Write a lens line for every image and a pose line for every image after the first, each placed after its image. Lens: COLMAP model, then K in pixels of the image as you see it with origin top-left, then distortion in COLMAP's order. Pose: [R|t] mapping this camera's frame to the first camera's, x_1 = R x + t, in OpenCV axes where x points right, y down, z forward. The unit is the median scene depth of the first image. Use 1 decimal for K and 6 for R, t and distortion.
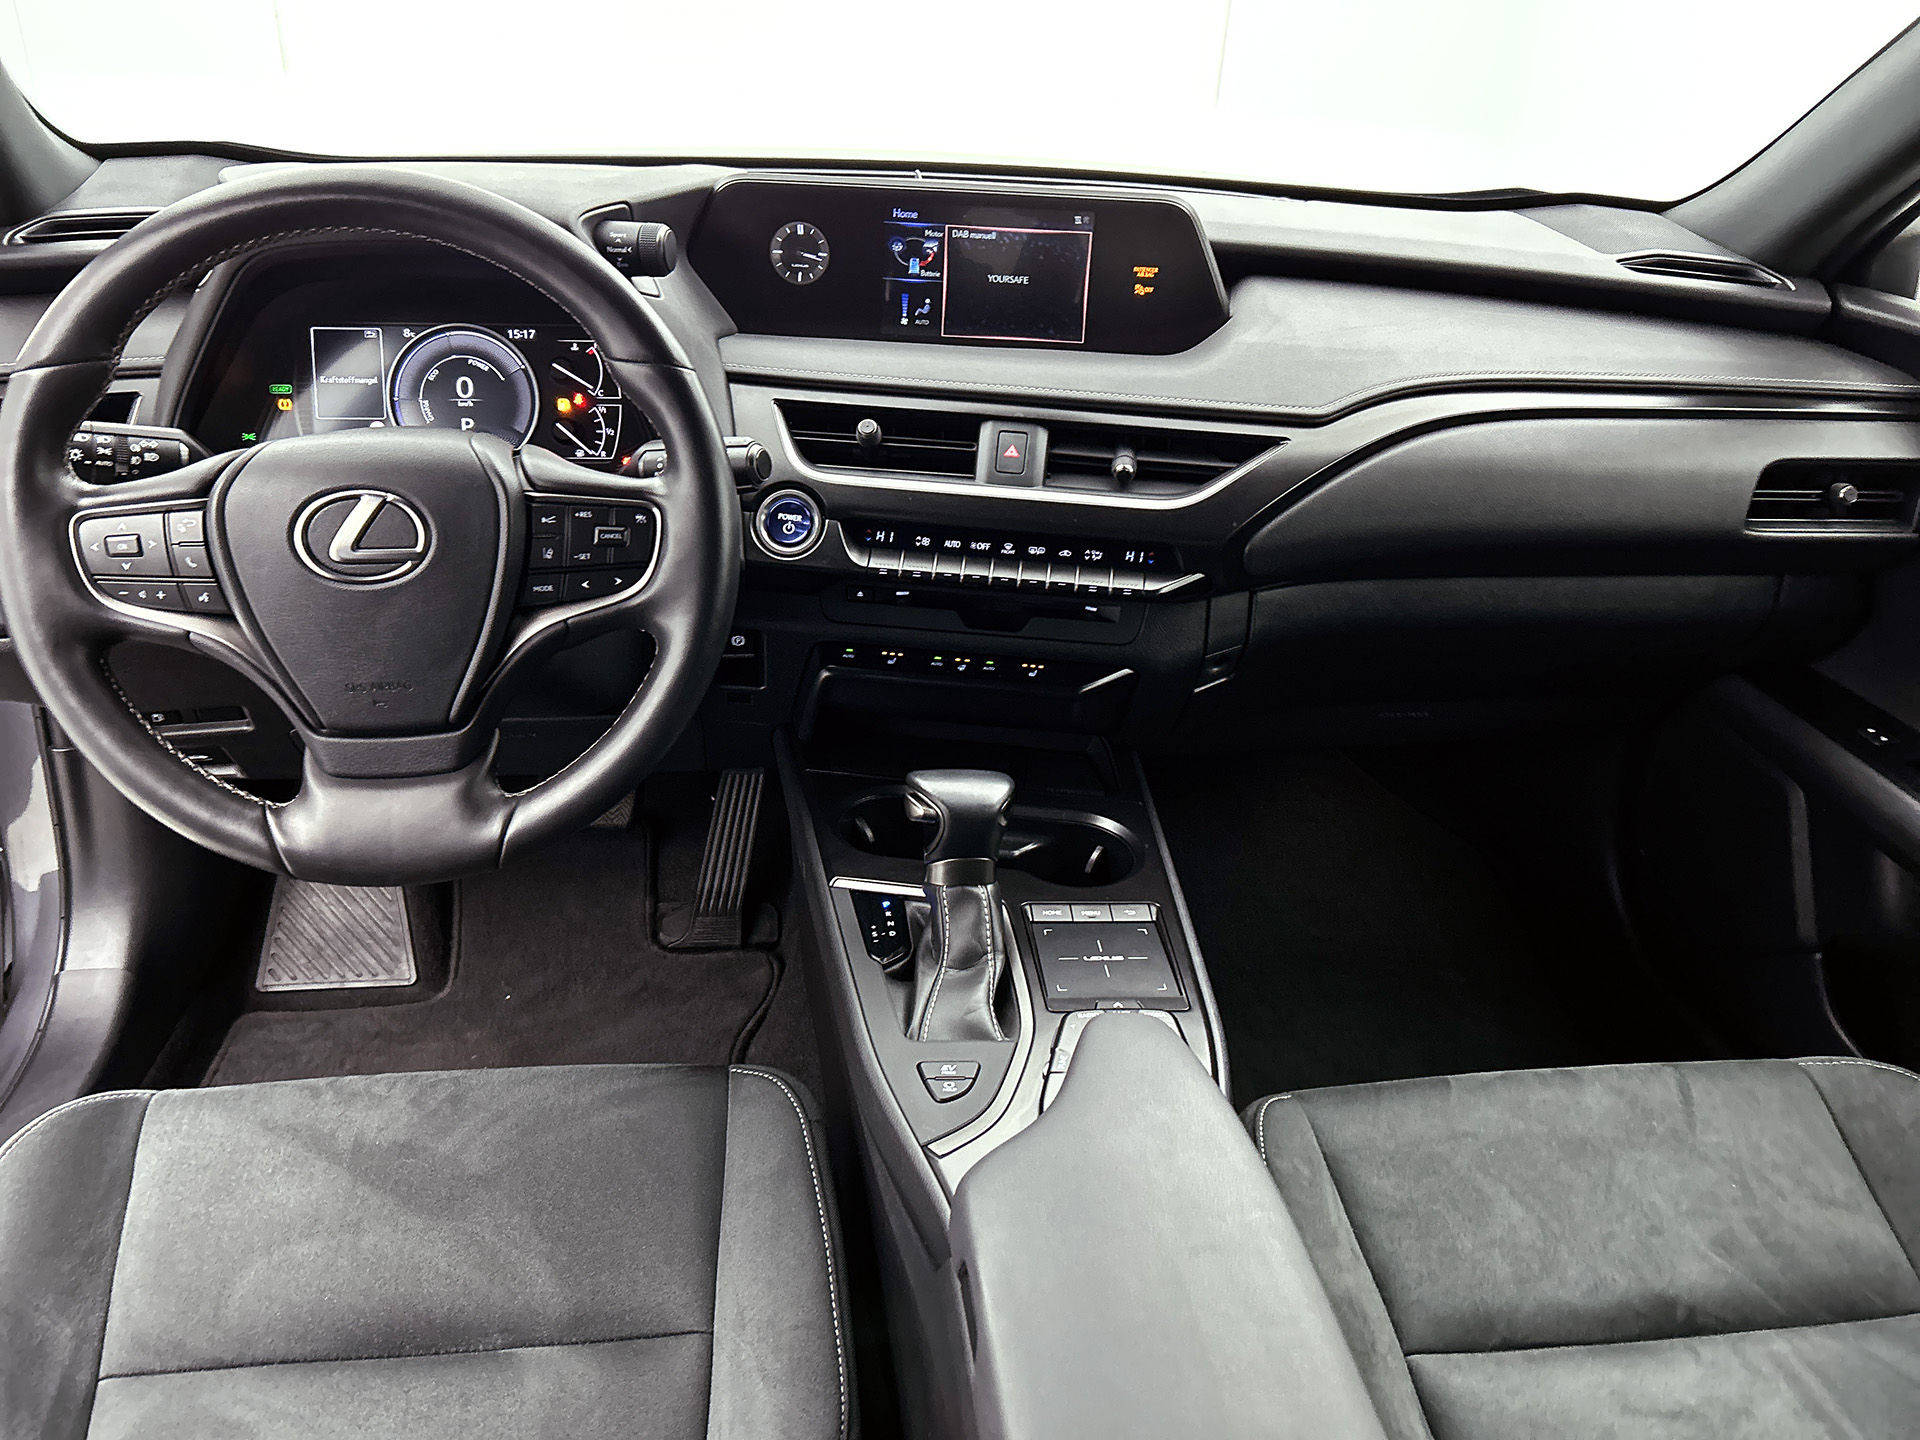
lens RADIAL K [[1408.6, 0, 975.3], [0, 1408.6, 722.8], [0, 0, 1]] dist [0.050843, -0.085125]
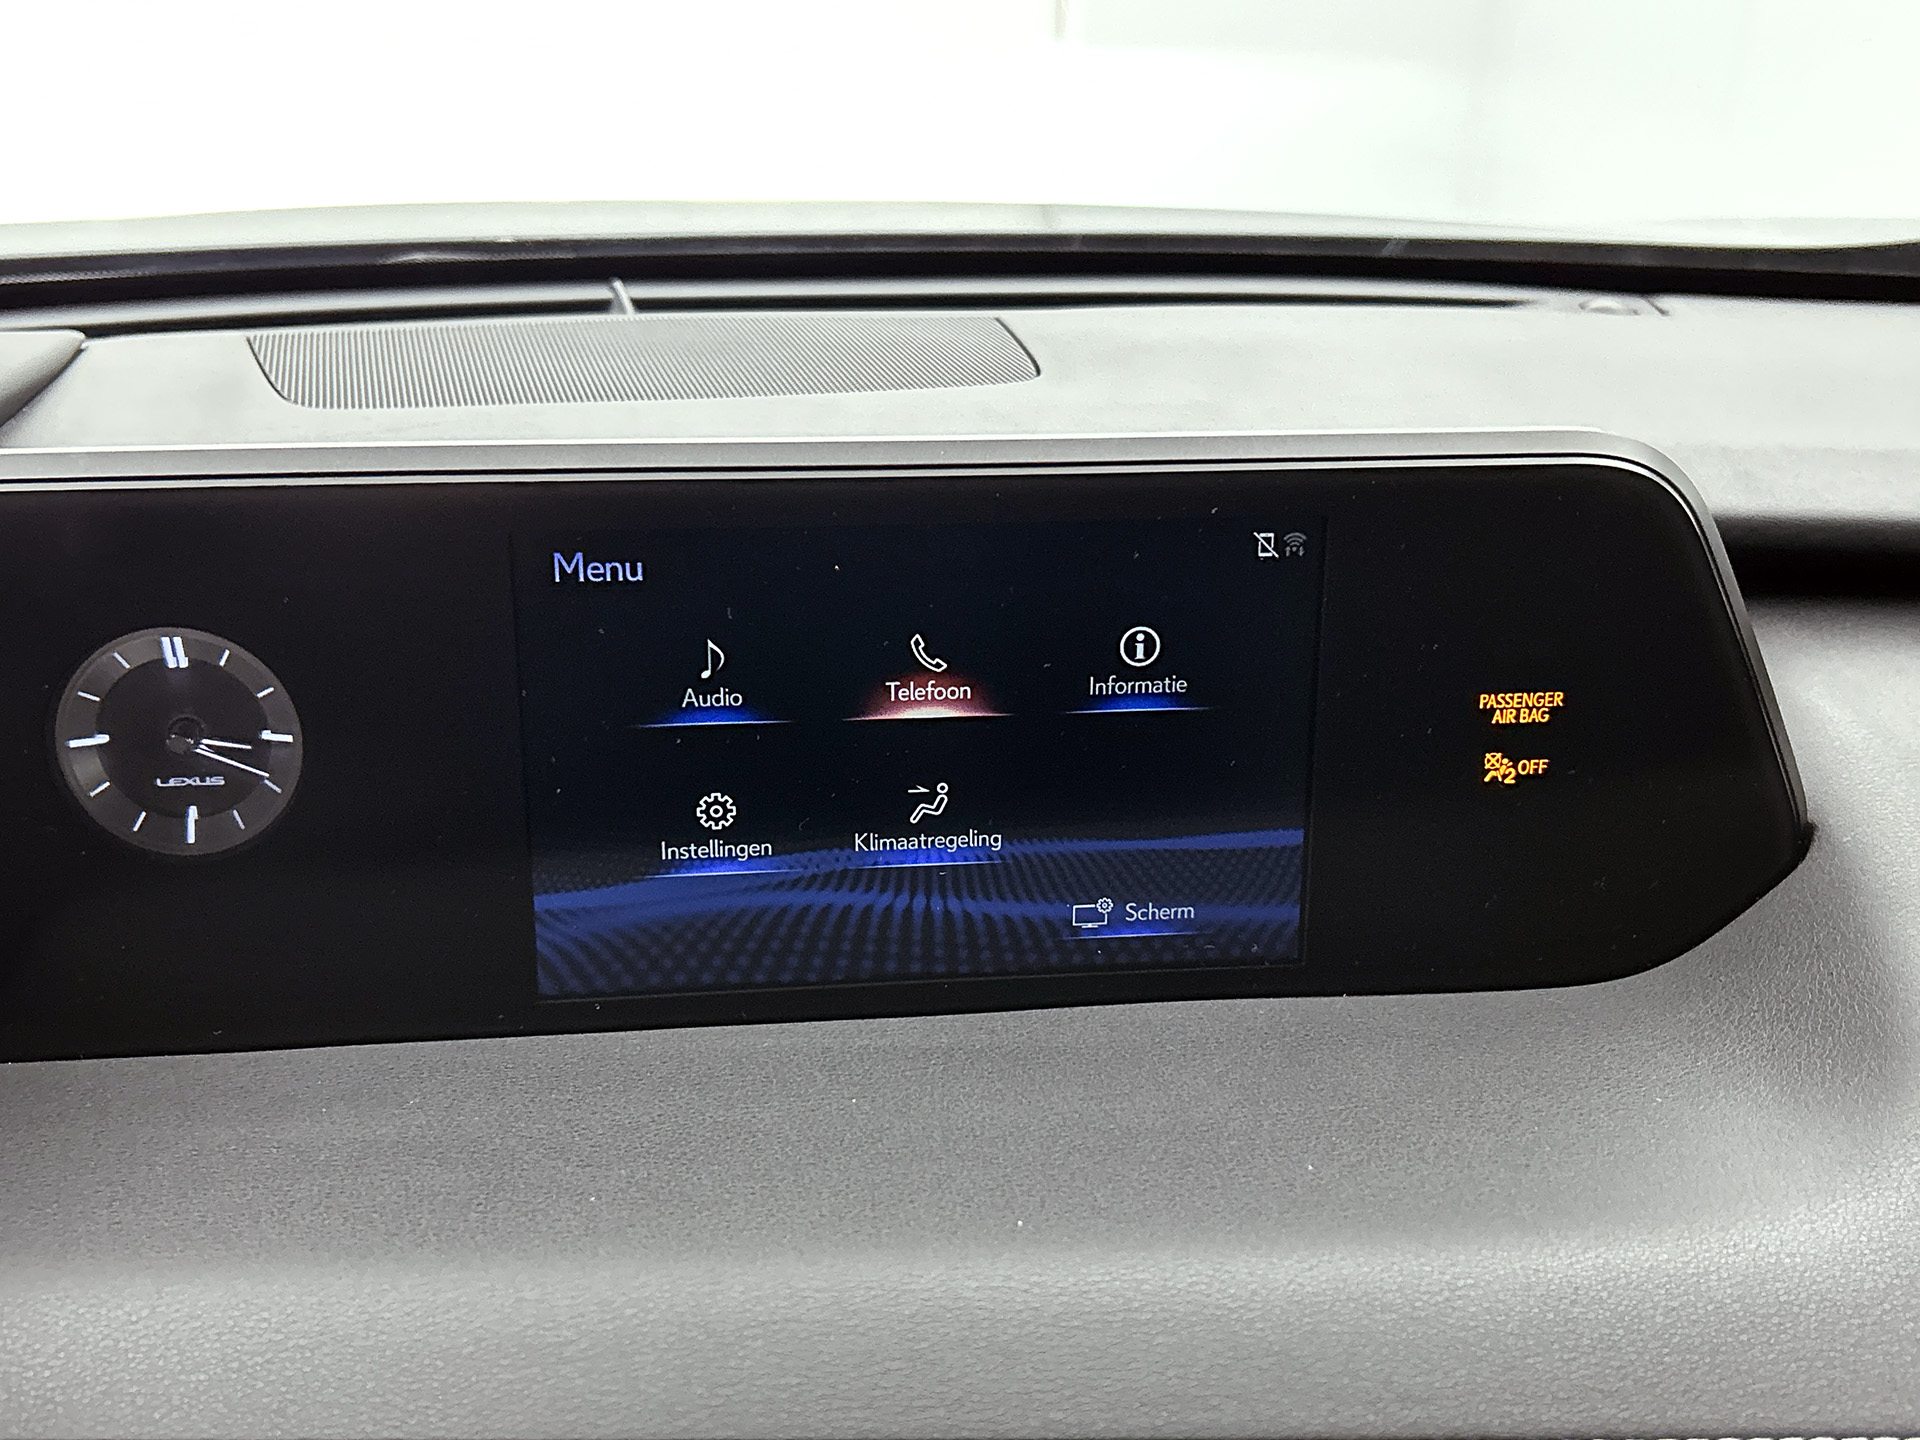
lens RADIAL K [[1964.7, 0, 948.1], [0, 1964.7, 736.0], [0, 0, 1]] dist [0.065581, -0.169239]
pose [[0.989669, -0.082974, 0.116924, -0.034089], [0.091660, 0.993258, -0.070977, -0.325395], [-0.110246, 0.080961, 0.990601, 0.705123]]
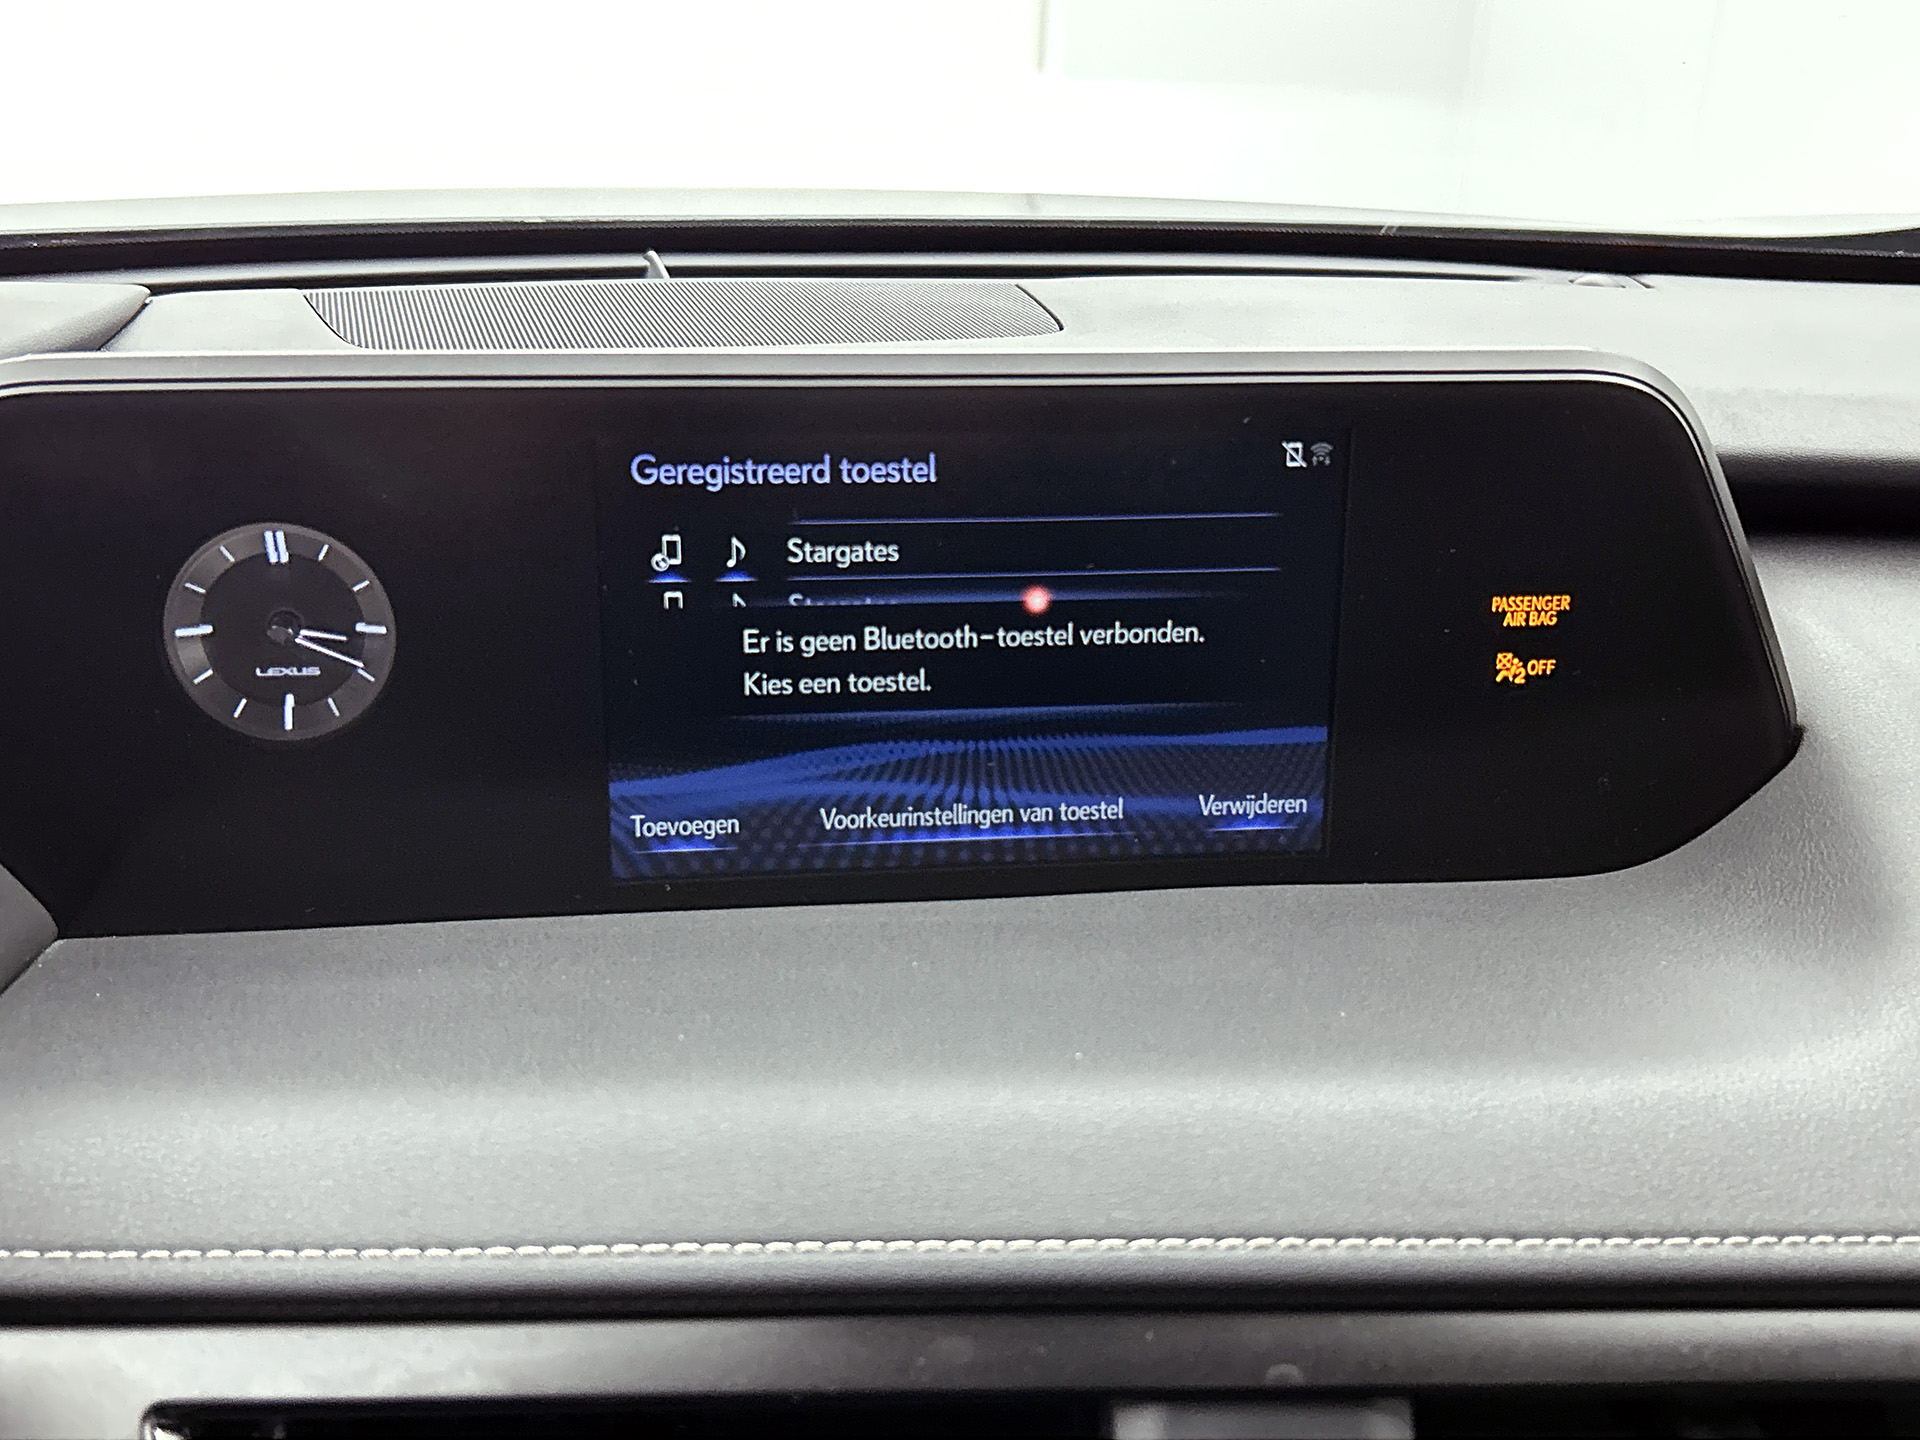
lens RADIAL K [[1953.2, 0, 953.1], [0, 1953.2, 729.8], [0, 0, 1]] dist [0.101065, -0.264830]
pose [[0.987915, -0.080068, 0.132715, -0.055010], [0.092305, 0.991767, -0.088761, -0.296142], [-0.124515, 0.099938, 0.987172, 0.684255]]
